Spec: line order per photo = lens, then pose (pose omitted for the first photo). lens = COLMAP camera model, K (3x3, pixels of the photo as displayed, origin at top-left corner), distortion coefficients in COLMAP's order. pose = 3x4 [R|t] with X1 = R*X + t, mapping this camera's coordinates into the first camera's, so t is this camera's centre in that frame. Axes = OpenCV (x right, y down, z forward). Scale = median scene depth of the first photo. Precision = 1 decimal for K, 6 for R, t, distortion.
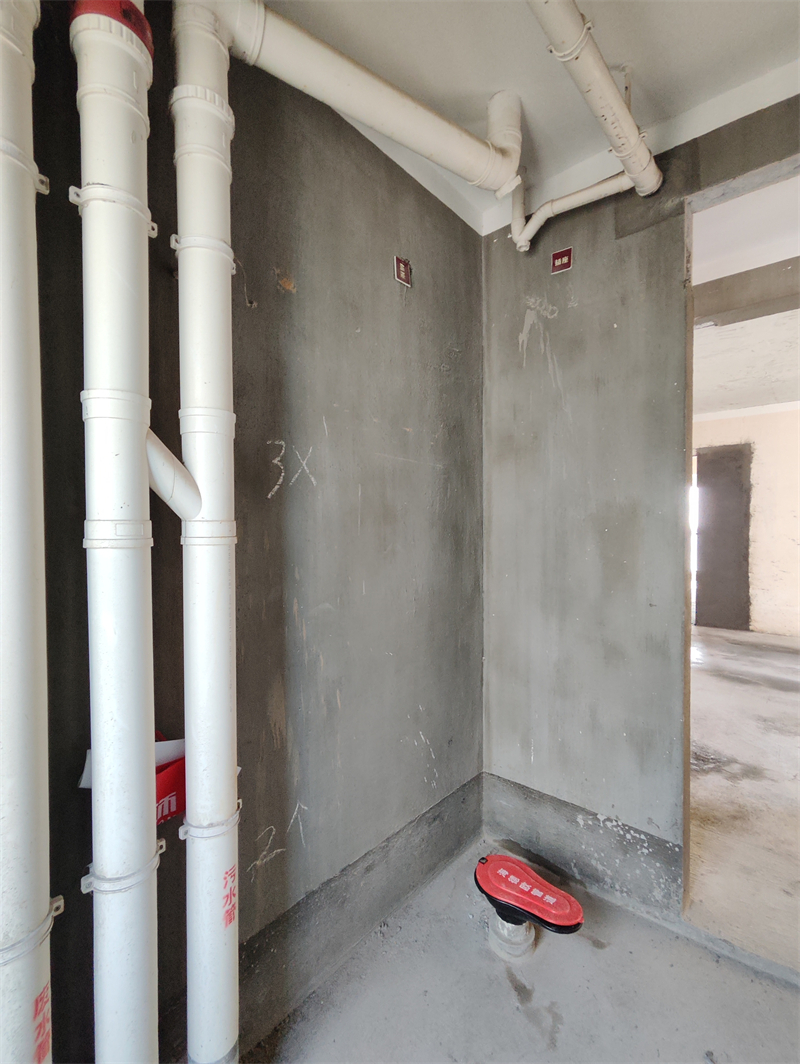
lens RADIAL K [[484.6, 0, 390.5], [0, 484.6, 532.7], [0, 0, 1]] dist [-0.003633, 0.006367]
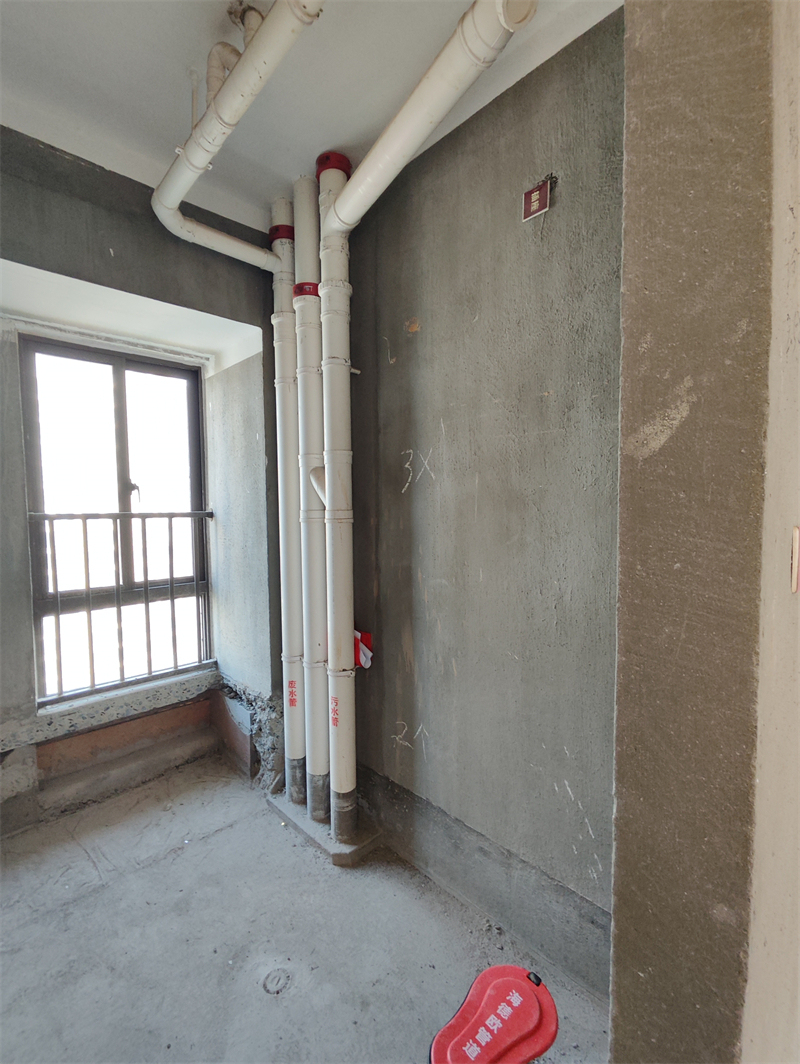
lens RADIAL K [[484.6, 0, 384.8], [0, 484.6, 535.0], [0, 0, 1]] dist [-0.003633, 0.006367]
pose [[-0.096527, 0.062338, -0.993376, 0.850450], [-0.009625, 0.997932, 0.063559, -0.027700], [0.995284, 0.015696, -0.095727, 0.795693]]
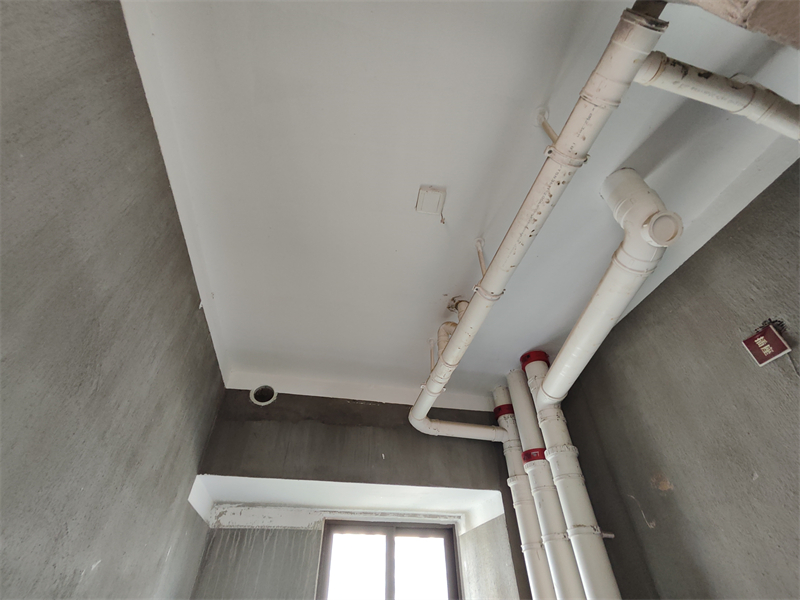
lens RADIAL K [[364.4, 0, 400.2], [0, 364.4, 309.1], [0, 0, 1]] dist [-0.003633, 0.006367]
pose [[-0.573650, -0.529686, -0.624787, 0.702063], [-0.008870, 0.766745, -0.641891, -0.202123], [0.819053, -0.362678, -0.444541, 0.770569]]
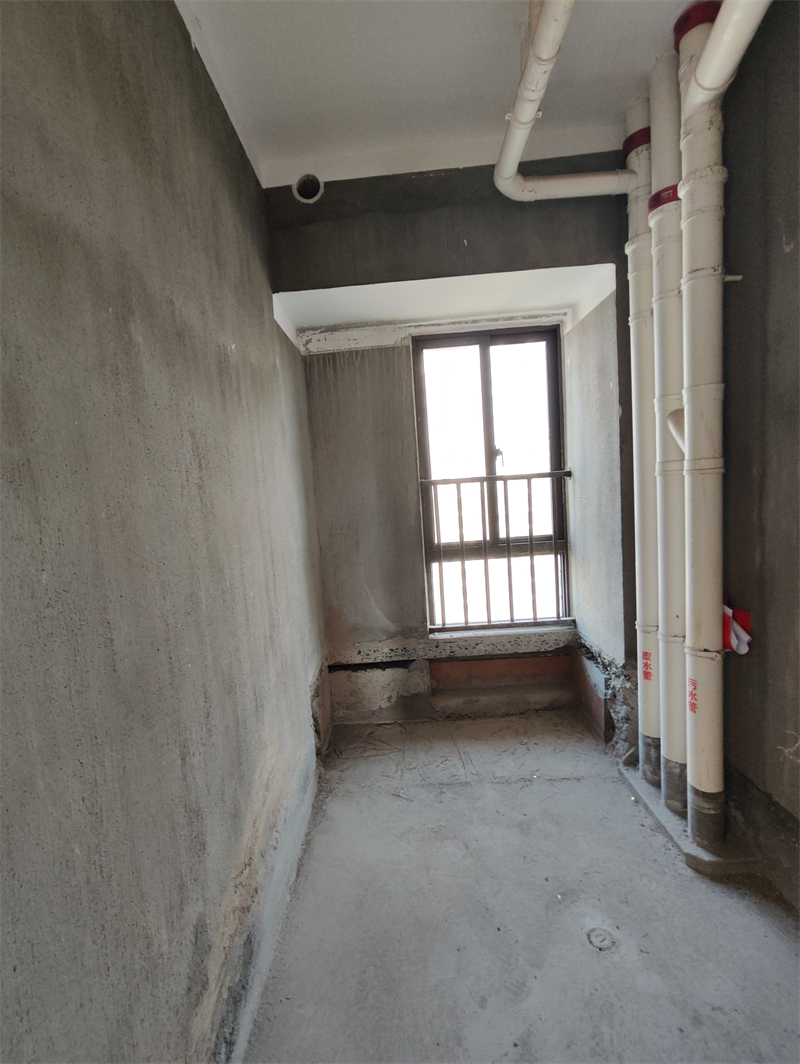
lens RADIAL K [[484.6, 0, 384.3], [0, 484.6, 534.9], [0, 0, 1]] dist [-0.003633, 0.006367]
pose [[-0.762693, 0.120330, -0.635468, 0.814864], [0.056232, 0.991157, 0.120192, -0.014324], [0.644311, 0.055936, -0.762715, 0.903230]]
